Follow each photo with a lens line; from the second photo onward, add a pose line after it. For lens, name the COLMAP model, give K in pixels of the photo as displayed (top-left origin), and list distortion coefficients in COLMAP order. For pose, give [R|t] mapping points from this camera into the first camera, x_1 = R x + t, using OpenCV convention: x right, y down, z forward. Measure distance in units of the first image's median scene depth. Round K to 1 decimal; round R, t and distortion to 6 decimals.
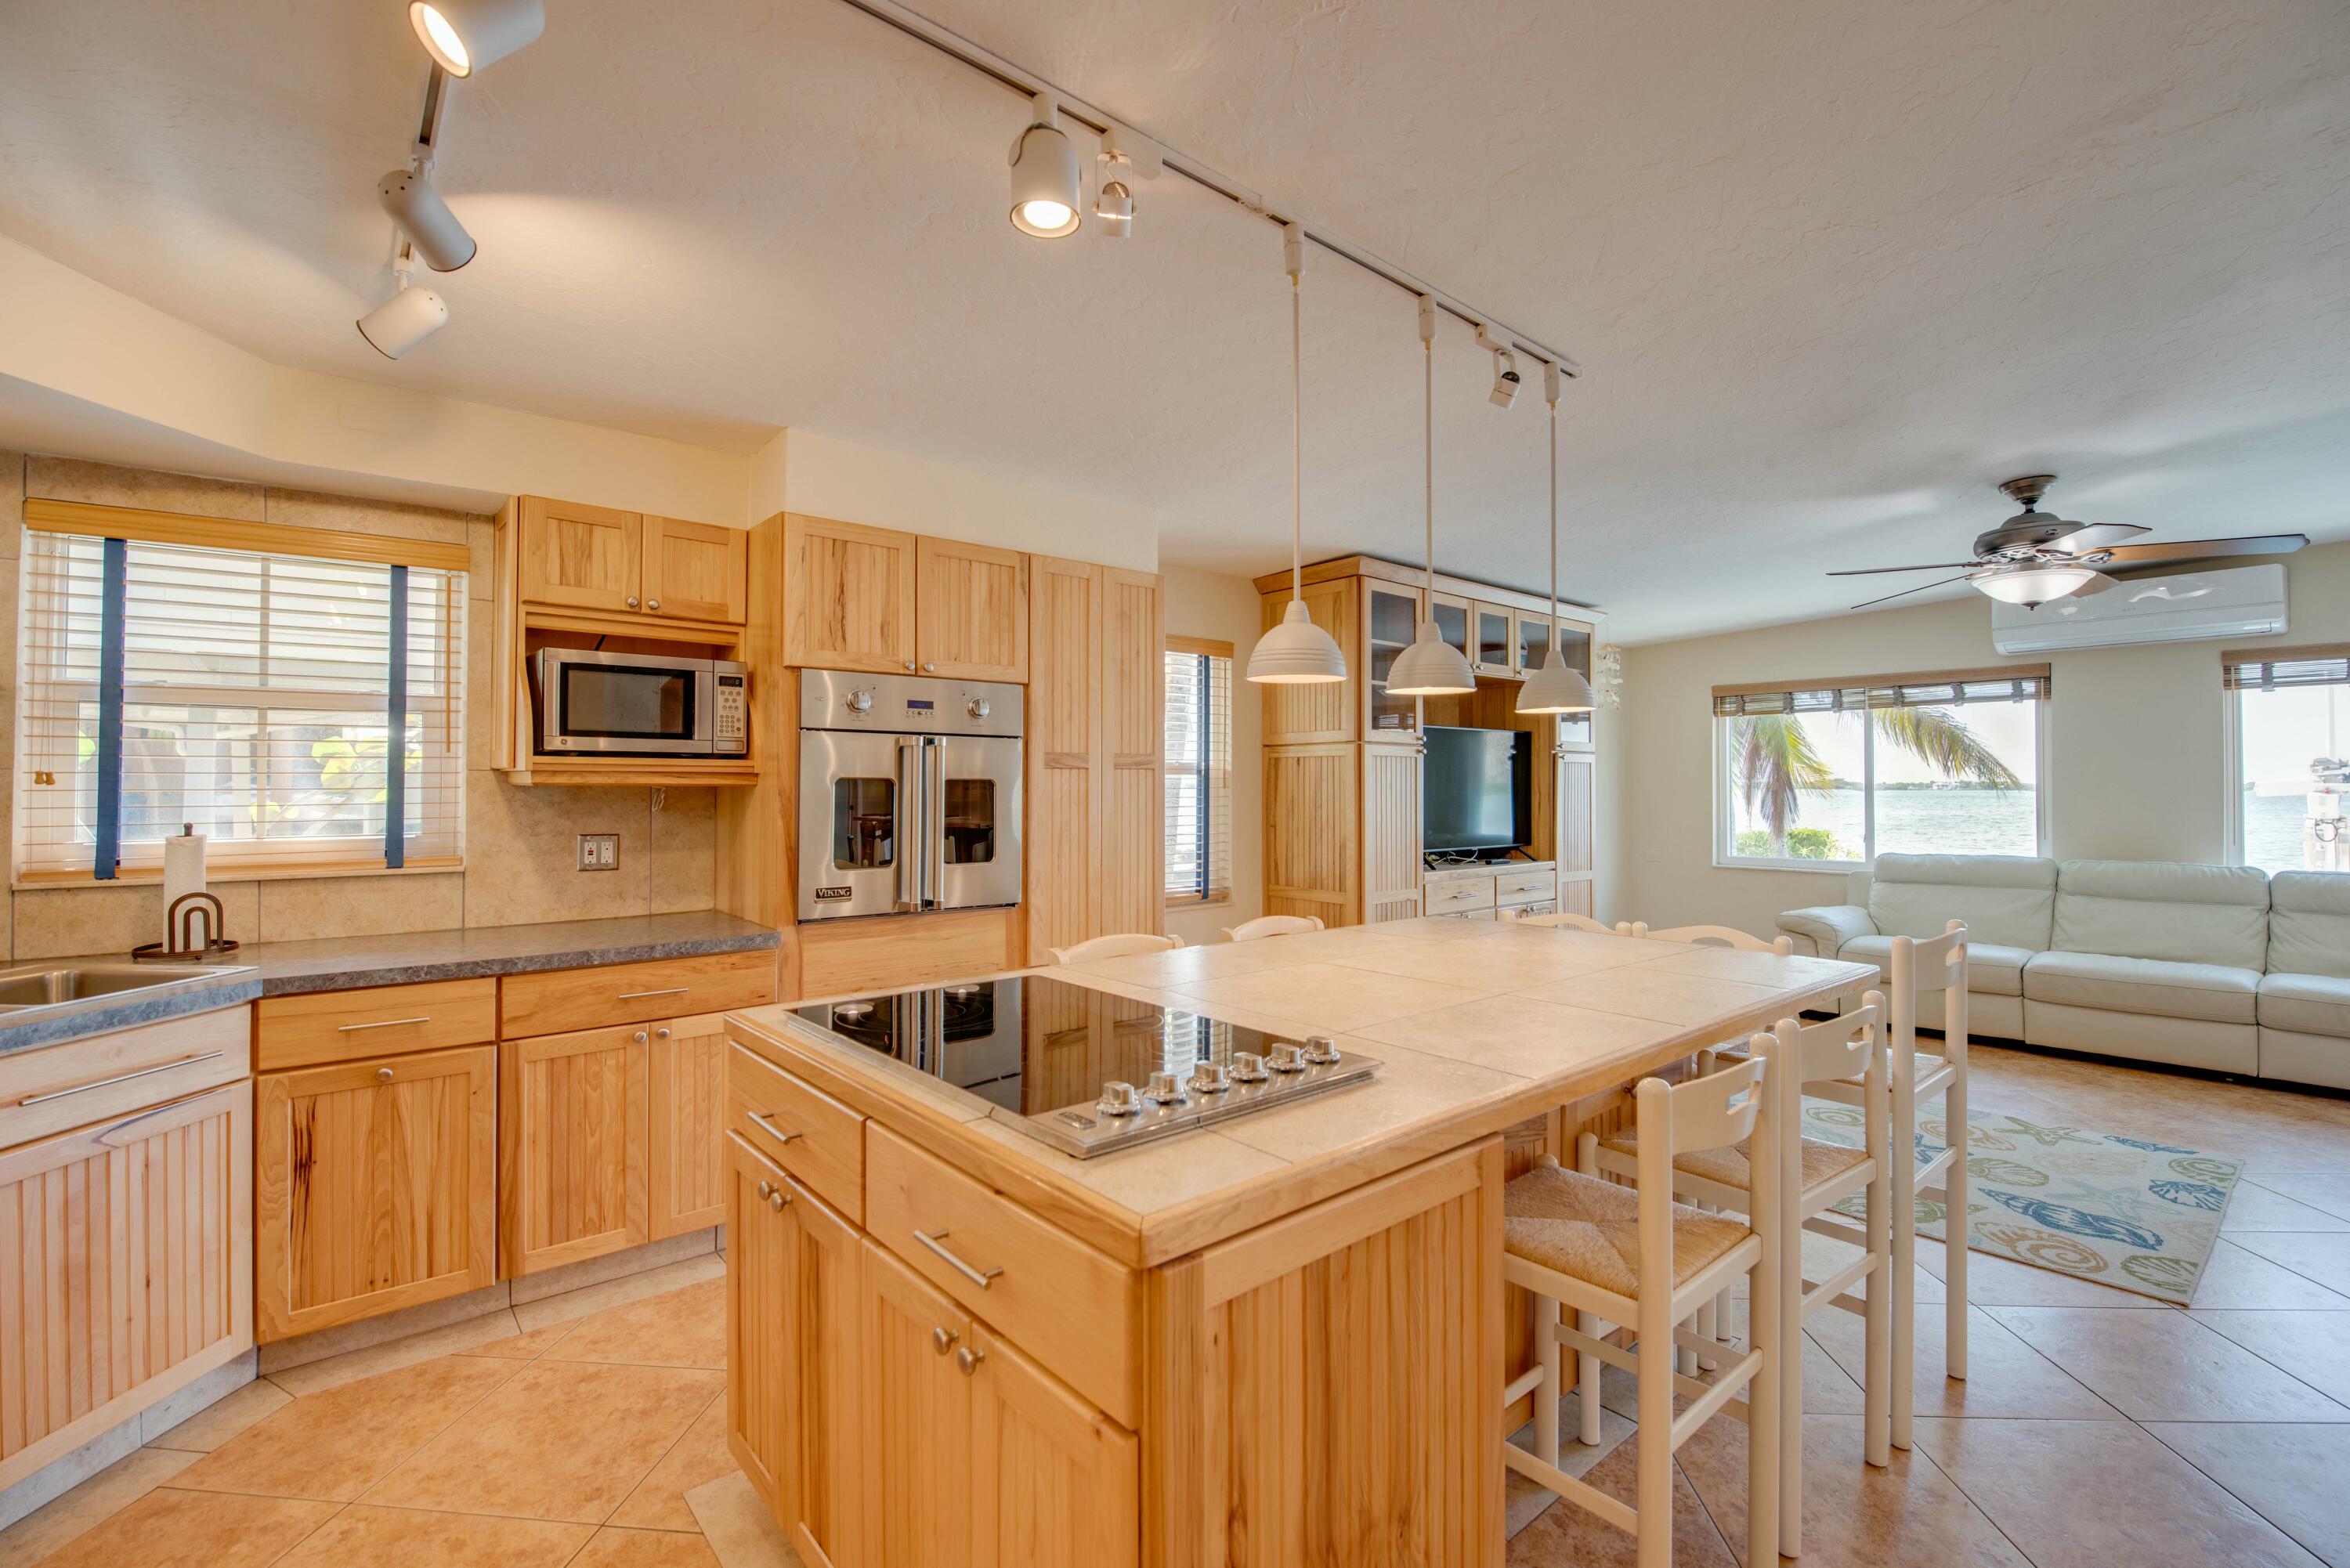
lens RADIAL K [[1046.7, 0, 1185.7], [0, 1046.7, 771.6], [0, 0, 1]] dist [-0.001226, -0.009777]
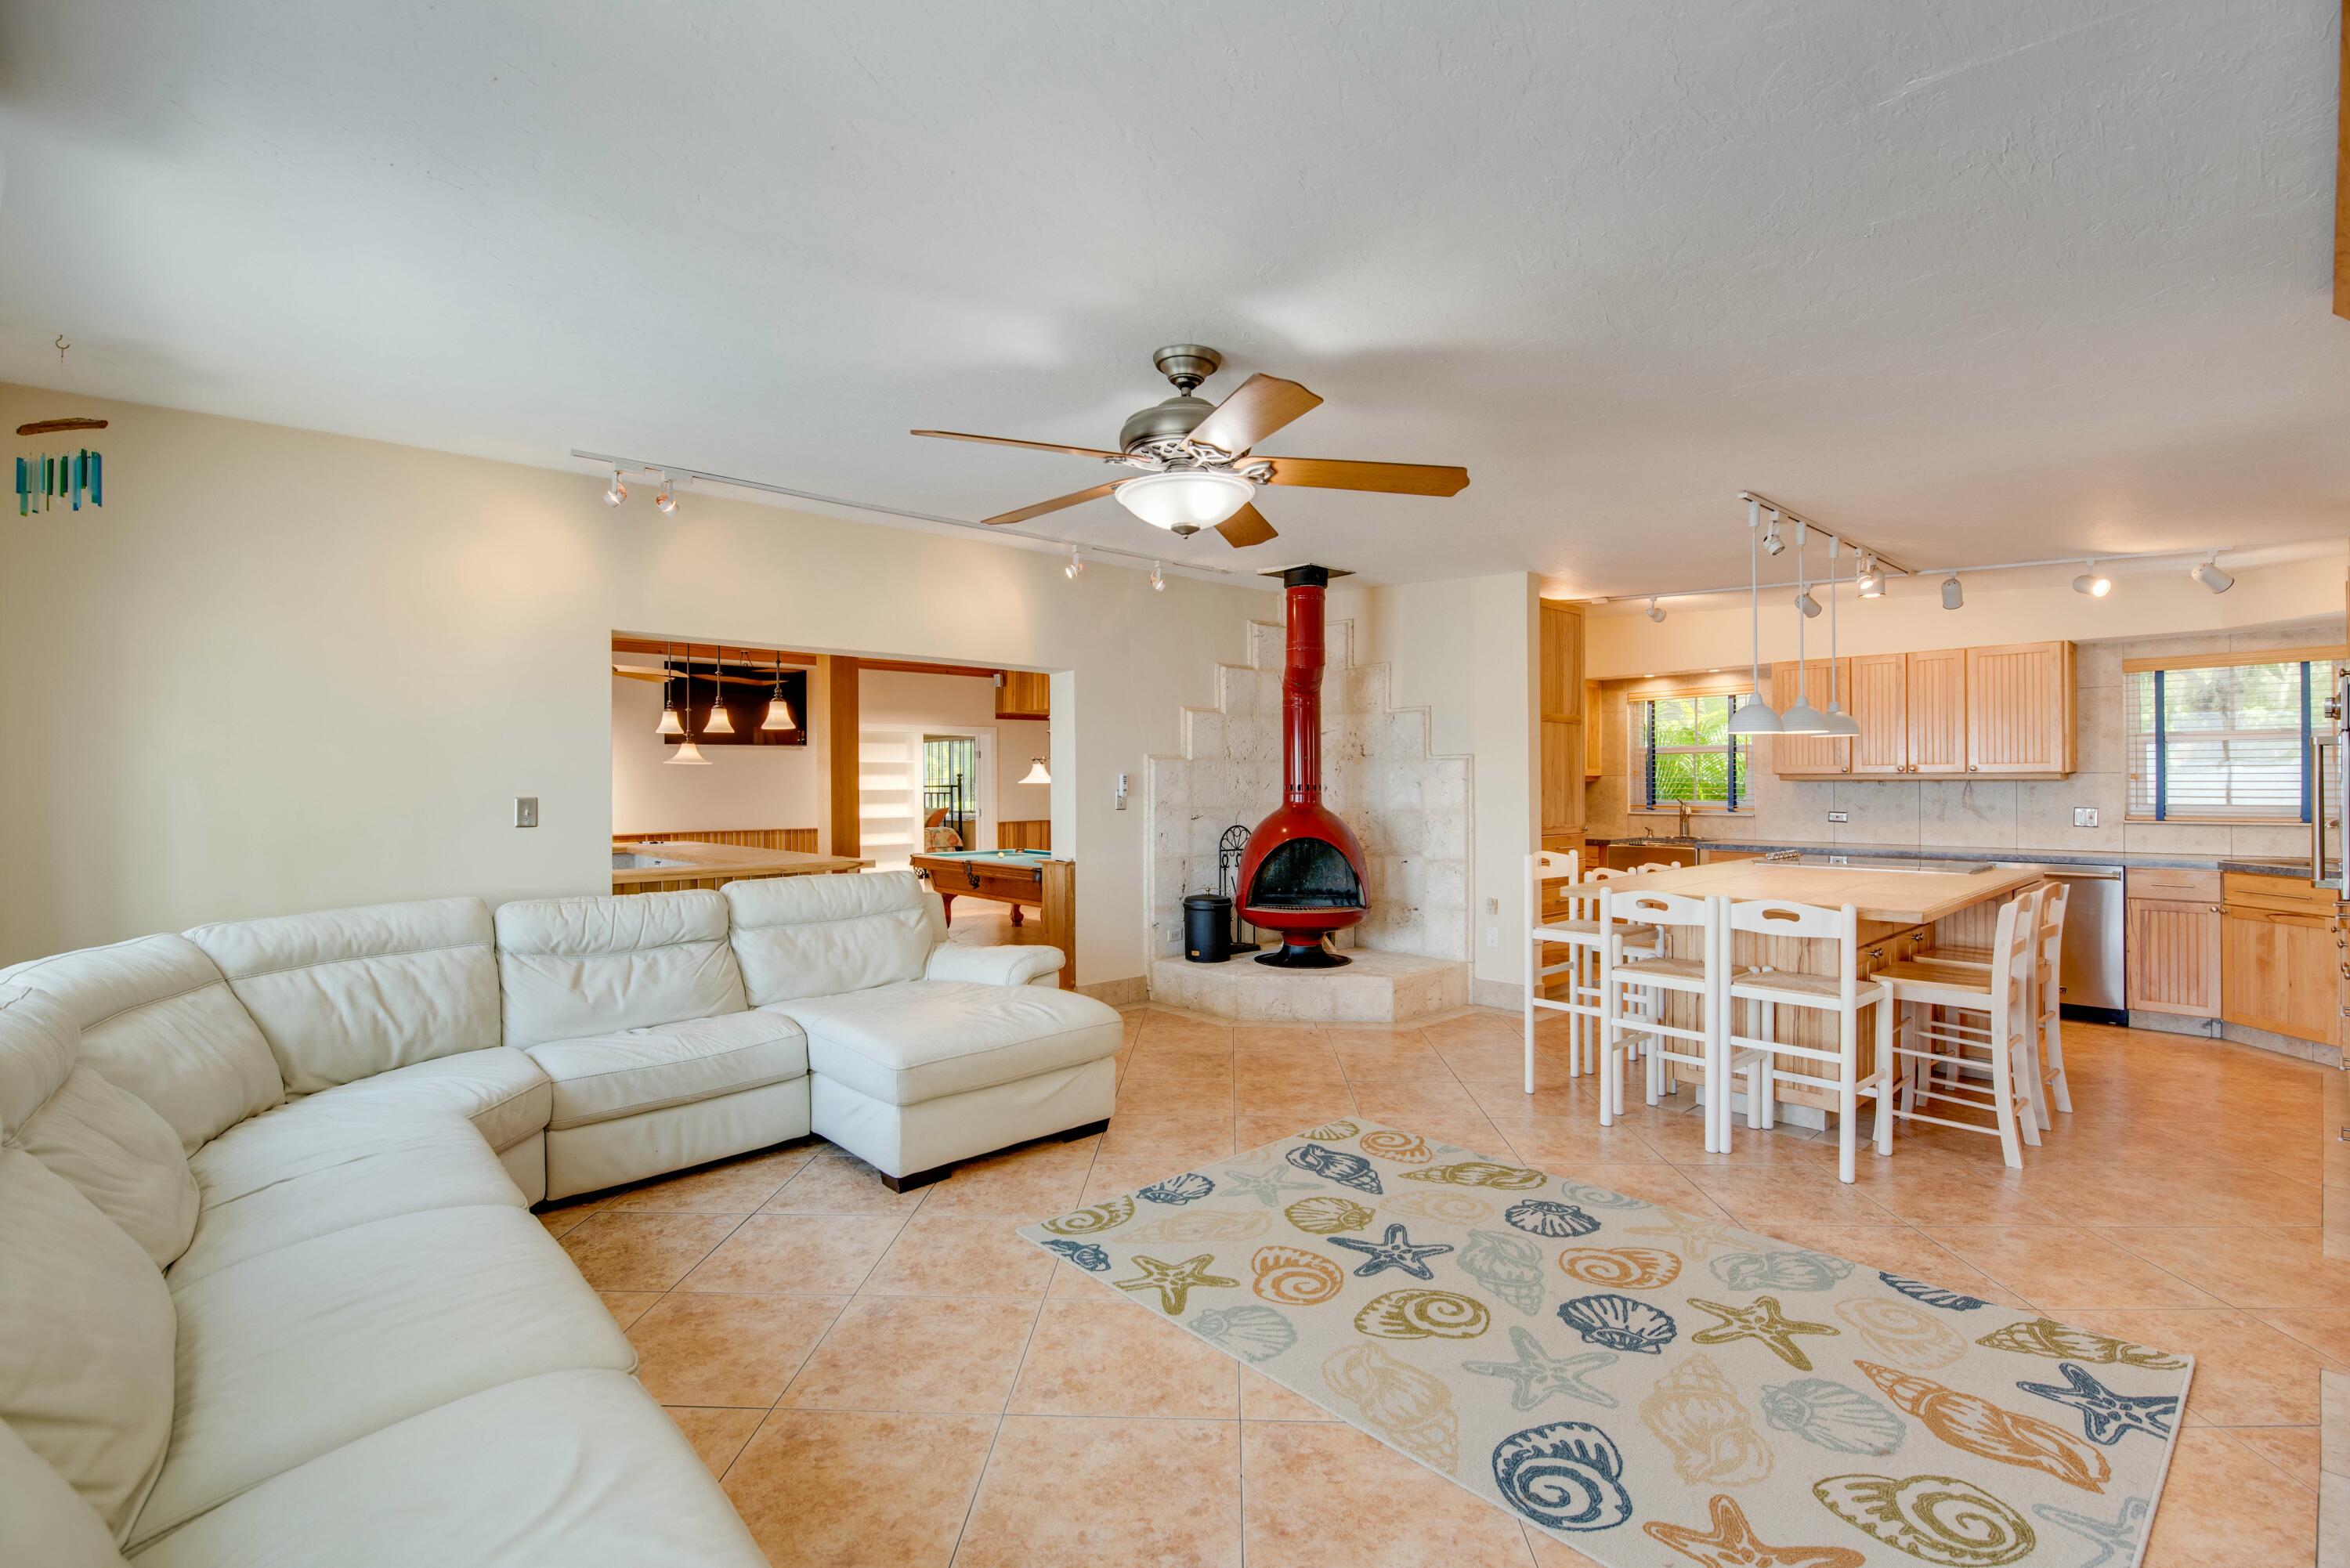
lens RADIAL K [[1046.7, 0, 1185.7], [0, 1046.7, 771.6], [0, 0, 1]] dist [-0.001226, -0.009777]
pose [[-0.999687, 0.005406, -0.024412, 0.667837], [0.006049, 0.999635, -0.026327, 0.017485], [0.024261, -0.026466, -0.999355, 1.376867]]
